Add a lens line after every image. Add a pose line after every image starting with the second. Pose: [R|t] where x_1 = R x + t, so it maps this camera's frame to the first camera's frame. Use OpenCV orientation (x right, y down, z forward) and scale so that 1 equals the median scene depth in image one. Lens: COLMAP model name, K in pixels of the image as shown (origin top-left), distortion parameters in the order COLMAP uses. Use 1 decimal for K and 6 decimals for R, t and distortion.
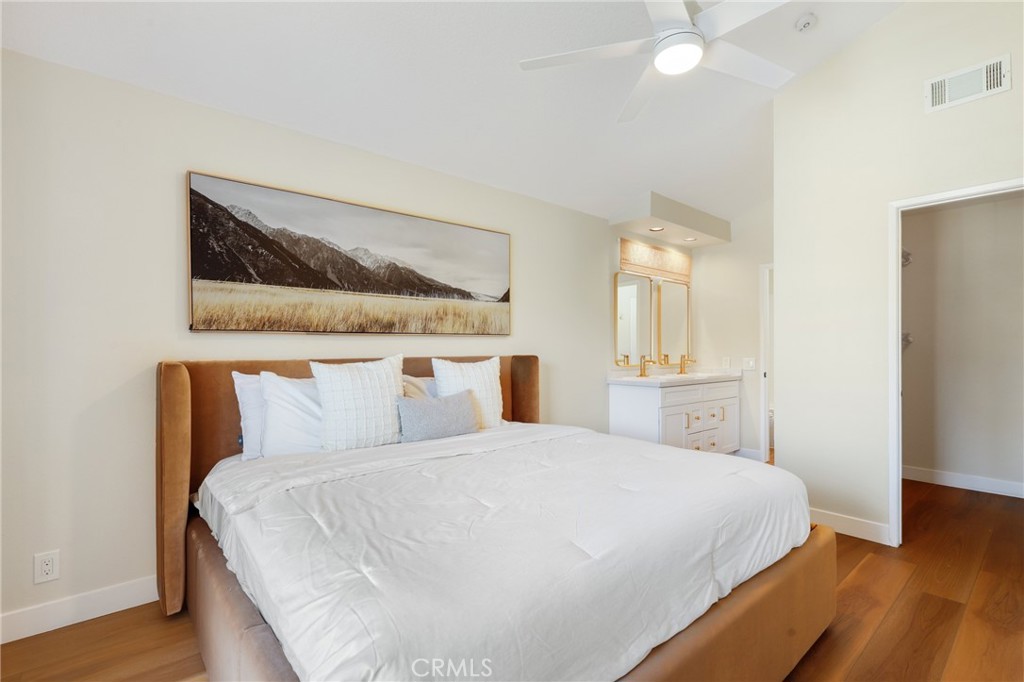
lens RADIAL K [[478.4, 0, 507.3], [0, 478.4, 347.6], [0, 0, 1]] dist [0.002189, -0.000628]
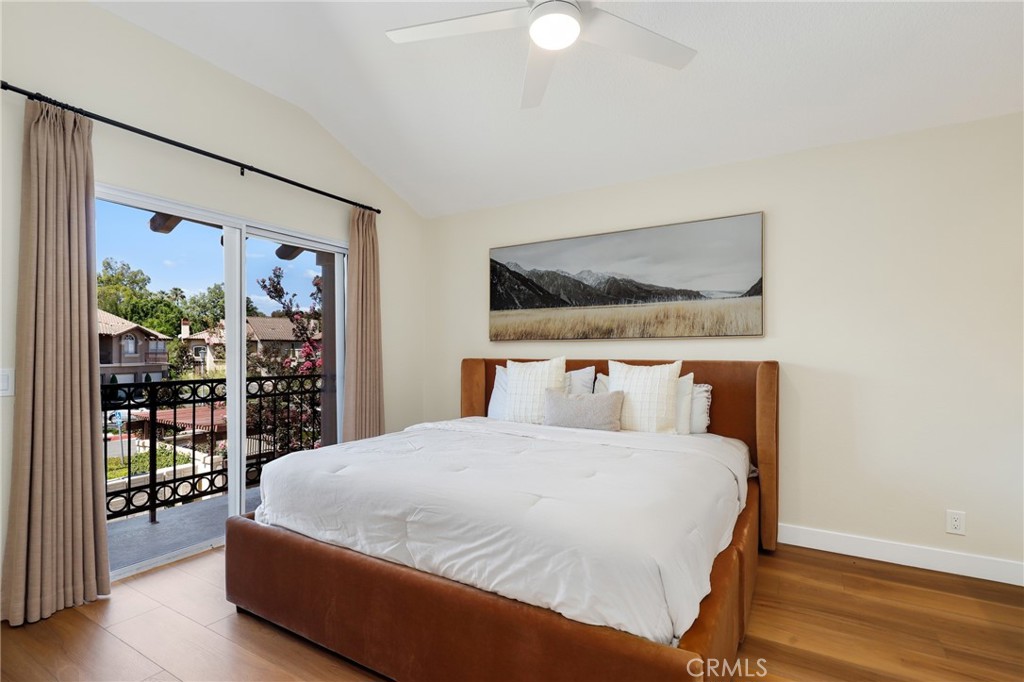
lens RADIAL K [[478.4, 0, 511.9], [0, 478.4, 345.6], [0, 0, 1]] dist [0.002189, -0.000628]
pose [[0.320998, -0.009129, -0.947036, 0.830179], [0.000491, 0.999955, -0.009472, -0.001782], [0.947080, 0.002576, 0.320988, 0.434317]]
